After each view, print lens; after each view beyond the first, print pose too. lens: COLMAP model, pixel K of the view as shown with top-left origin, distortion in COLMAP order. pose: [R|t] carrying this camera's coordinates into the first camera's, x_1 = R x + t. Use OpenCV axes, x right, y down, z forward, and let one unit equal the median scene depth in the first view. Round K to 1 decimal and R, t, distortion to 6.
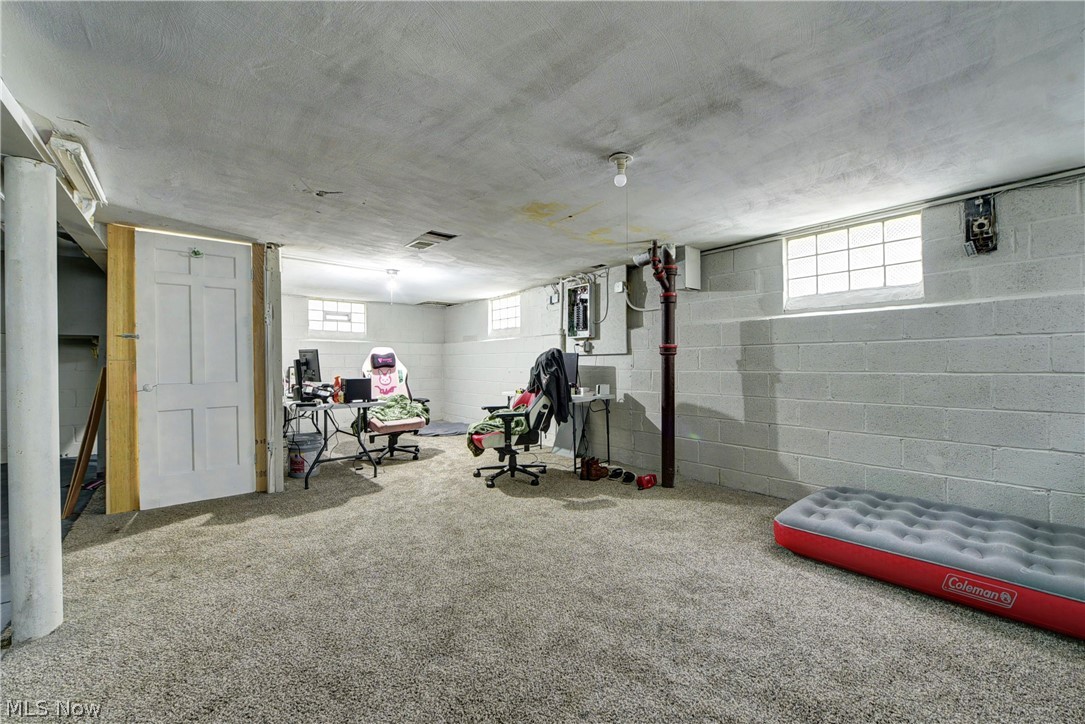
lens RADIAL K [[436.2, 0, 546.9], [0, 436.2, 361.6], [0, 0, 1]] dist [0.003791, -0.002448]
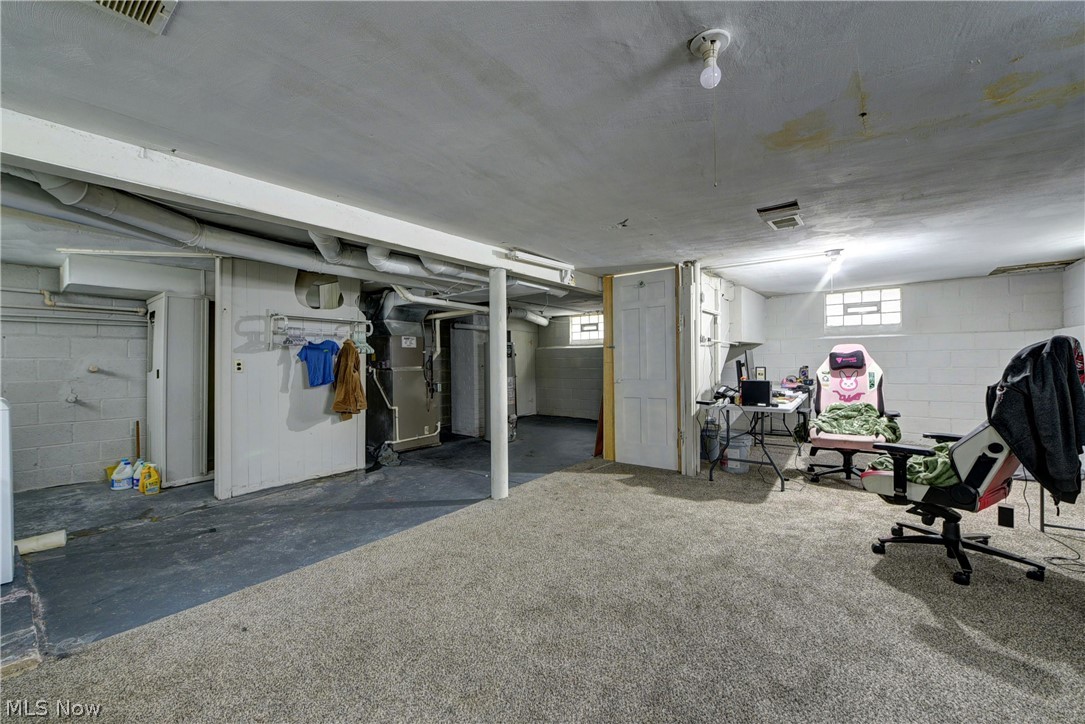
lens RADIAL K [[436.2, 0, 540.3], [0, 436.2, 359.6], [0, 0, 1]] dist [0.003791, -0.002448]
pose [[0.208960, -0.006949, -0.977899, 0.429873], [0.010102, 0.999937, -0.004947, -0.007681], [0.977872, -0.008845, 0.209017, 0.372038]]
